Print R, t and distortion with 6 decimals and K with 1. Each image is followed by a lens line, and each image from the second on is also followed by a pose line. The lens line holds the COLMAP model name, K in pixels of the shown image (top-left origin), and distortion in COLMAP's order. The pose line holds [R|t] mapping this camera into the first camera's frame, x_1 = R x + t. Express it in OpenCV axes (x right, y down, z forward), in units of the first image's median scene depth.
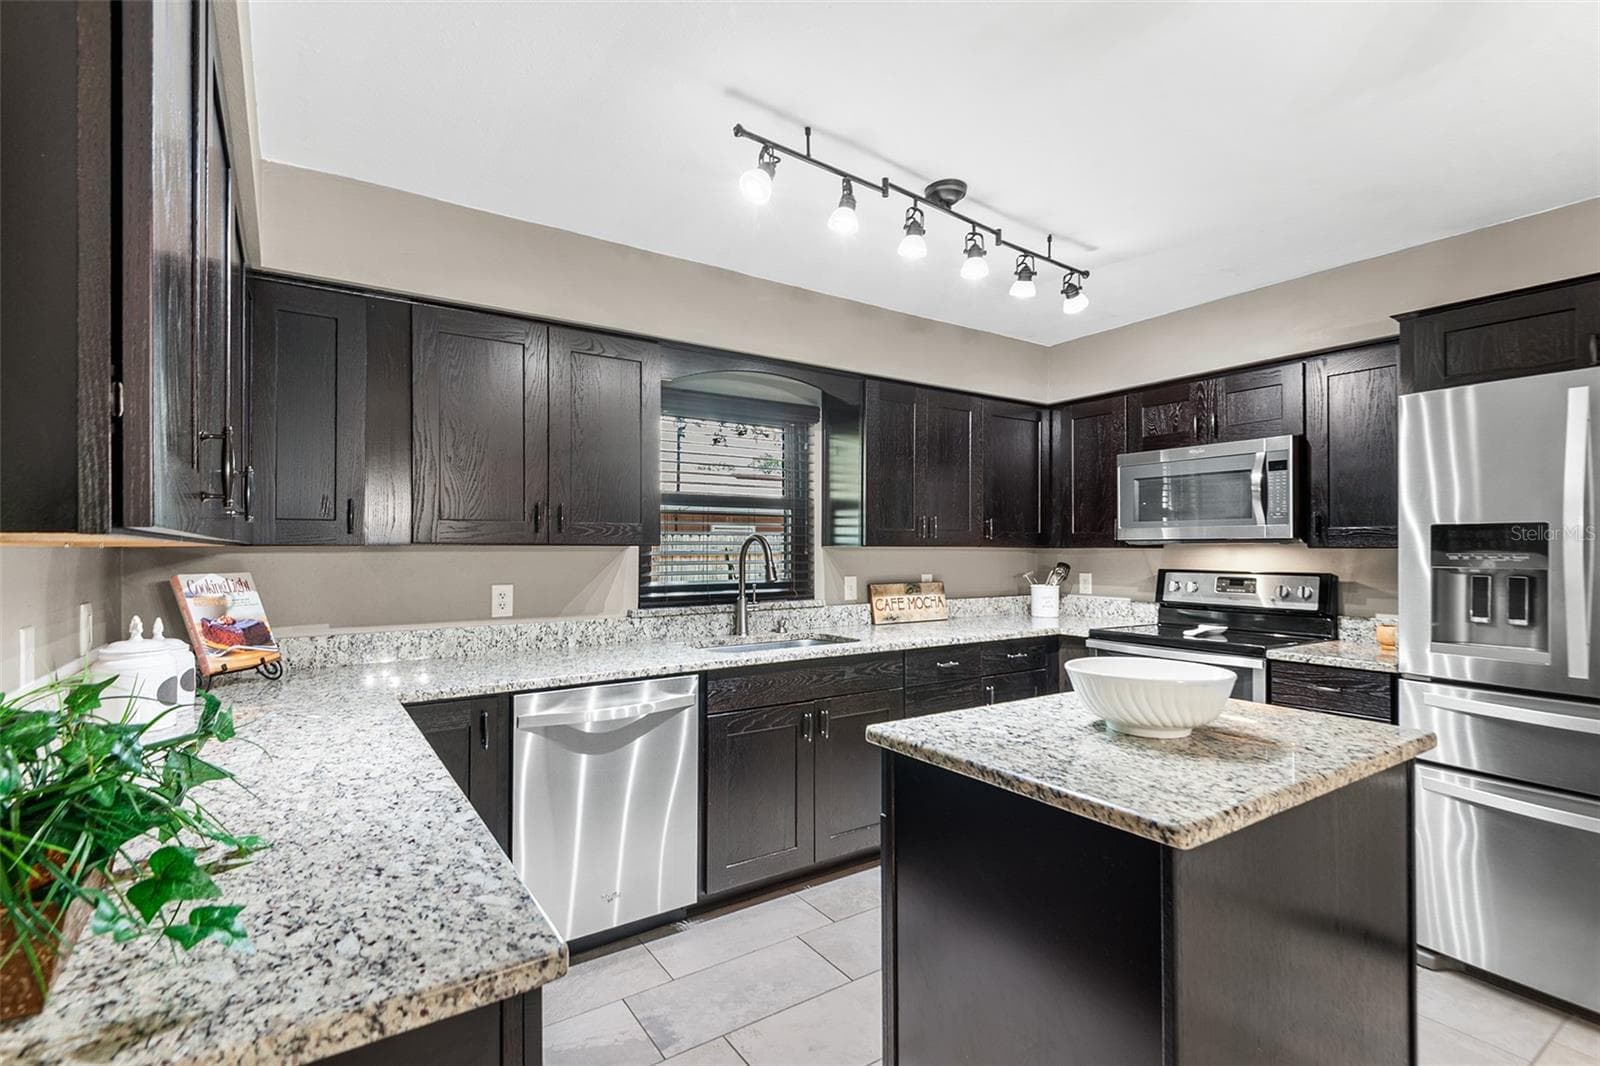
lens RADIAL K [[725.5, 0, 791.9], [0, 725.5, 543.1], [0, 0, 1]] dist [0.000861, -0.011583]
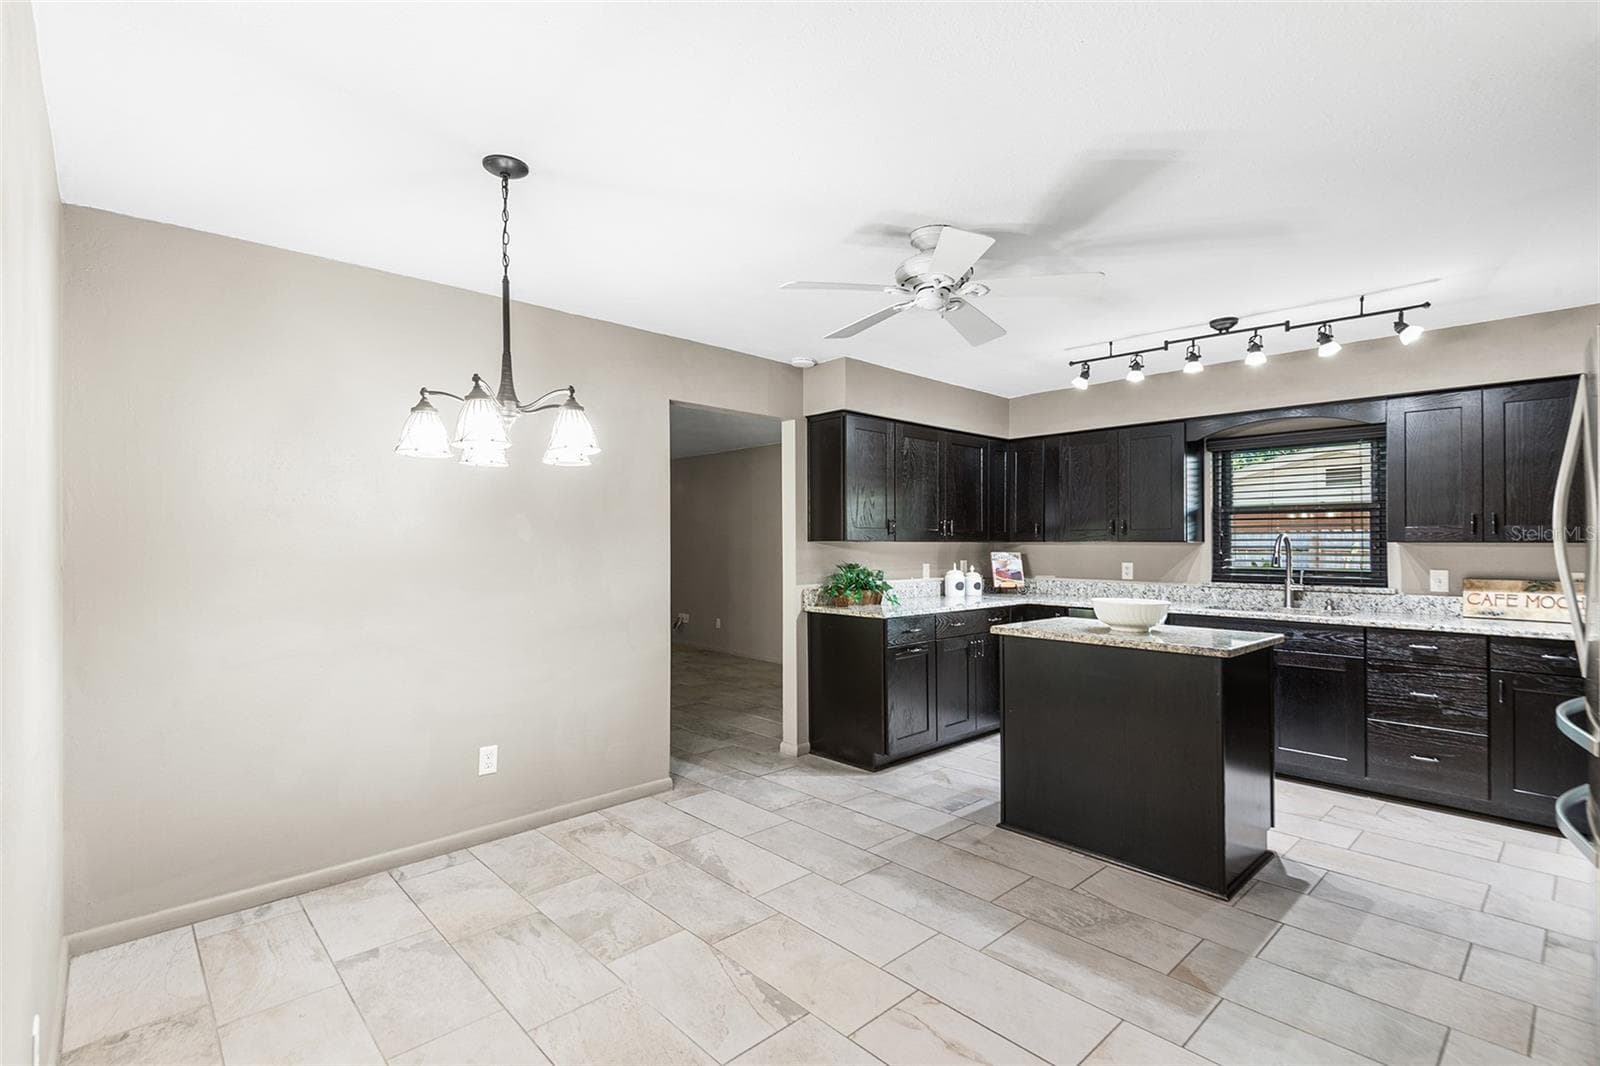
lens RADIAL K [[725.5, 0, 772.2], [0, 725.5, 534.2], [0, 0, 1]] dist [0.000861, -0.011583]
pose [[0.138035, -0.009367, -0.990383, 1.212310], [0.004266, 0.999952, -0.008863, -0.002629], [0.990418, -0.003002, 0.138069, -0.159461]]
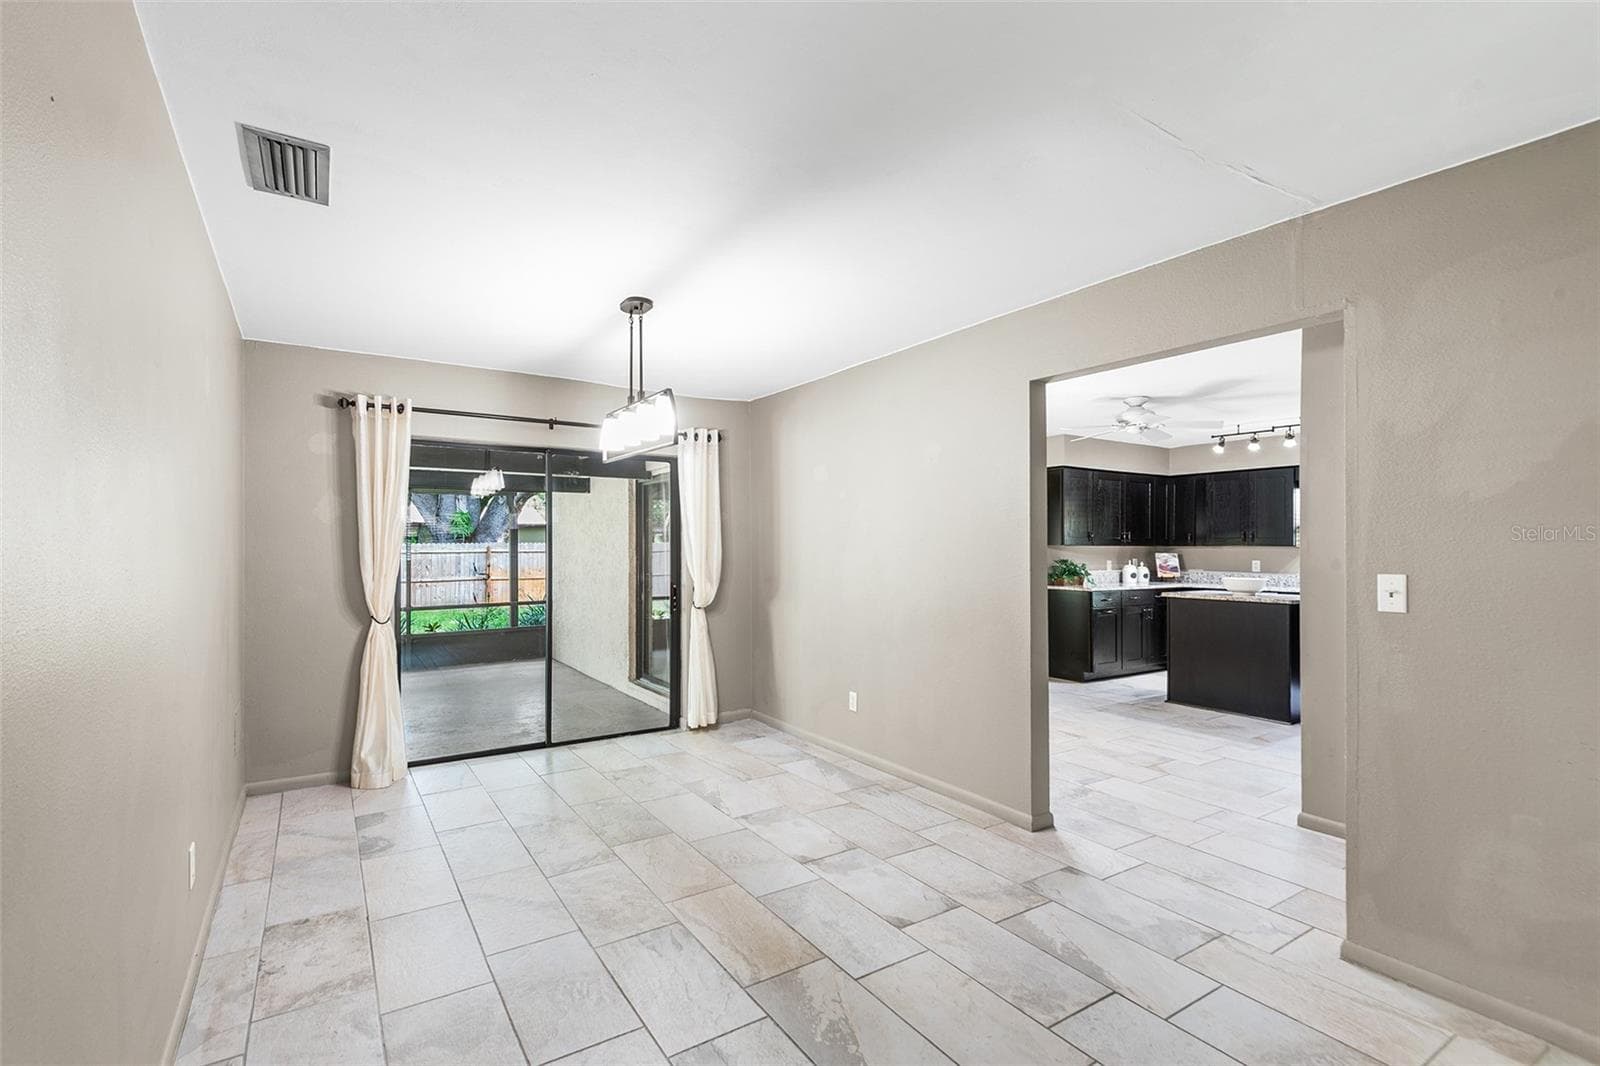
lens RADIAL K [[725.5, 0, 772.8], [0, 725.5, 541.7], [0, 0, 1]] dist [0.000861, -0.011583]
pose [[-0.034449, -0.002496, -0.999403, 2.189590], [0.002554, 0.999993, -0.002586, -0.009463], [0.999403, -0.002641, -0.034443, -0.675372]]
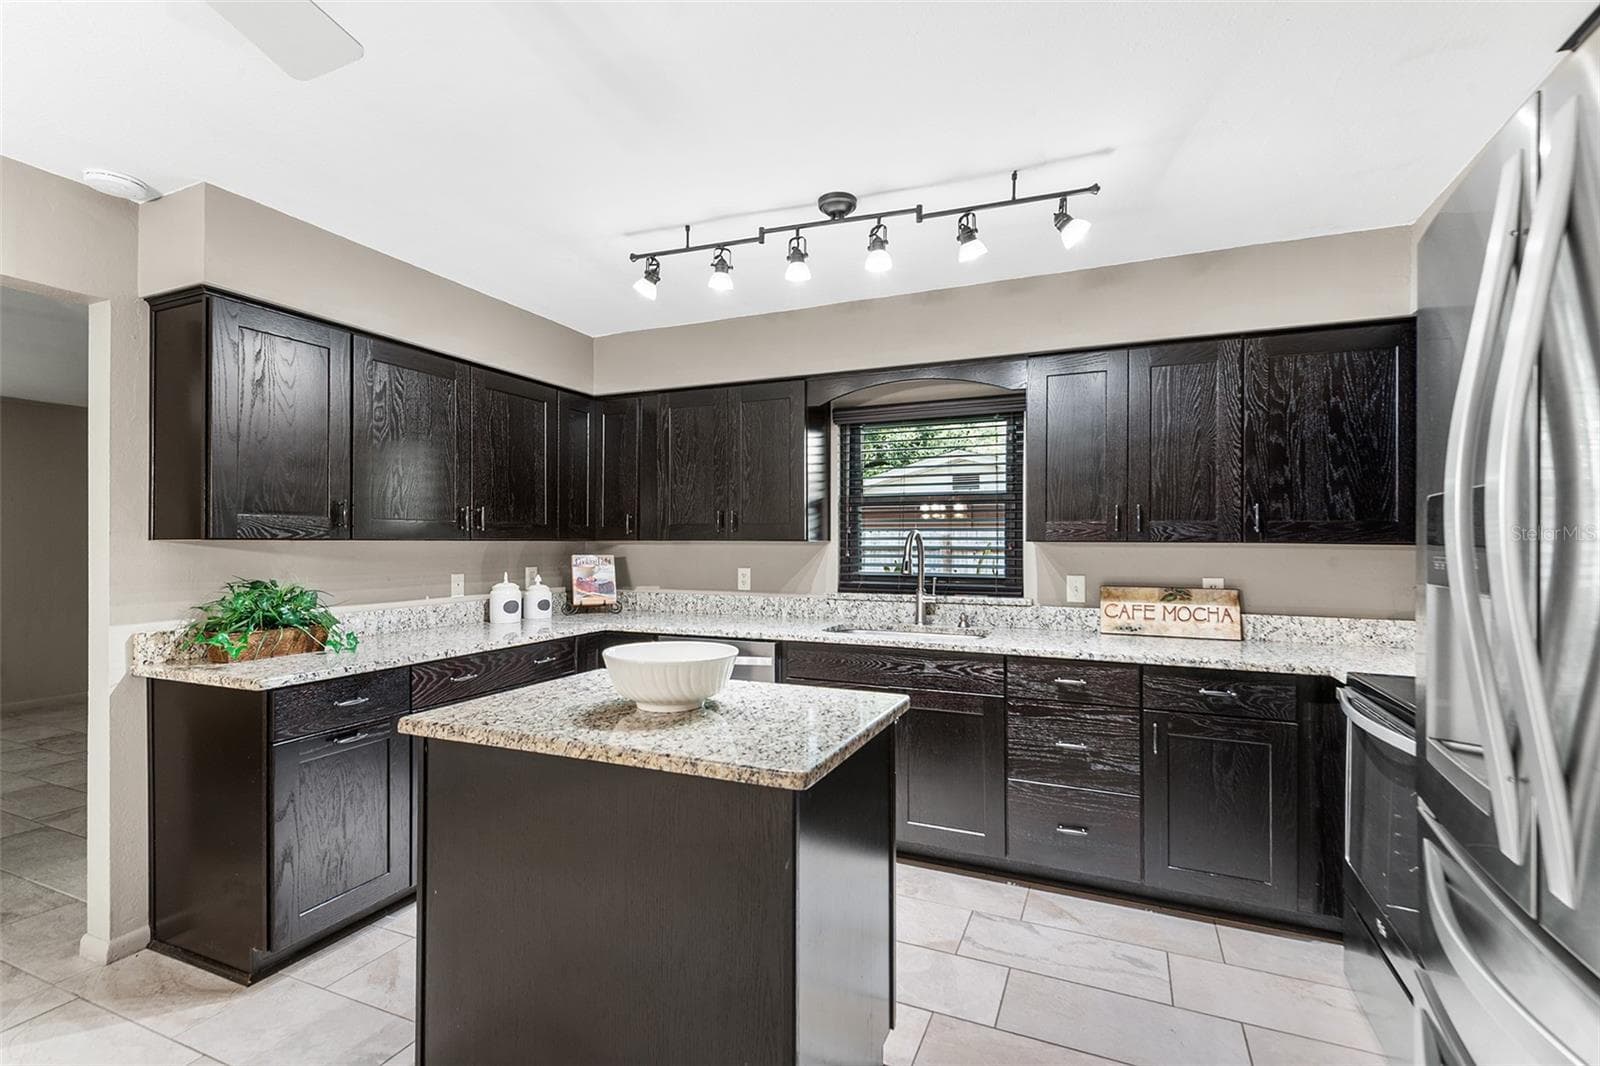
lens RADIAL K [[725.5, 0, 785.6], [0, 725.5, 537.2], [0, 0, 1]] dist [0.000861, -0.011583]
pose [[0.537928, -0.001565, -0.842990, 0.767291], [0.002407, 0.999997, -0.000321, -0.001889], [0.842988, -0.001856, 0.537930, 0.271179]]
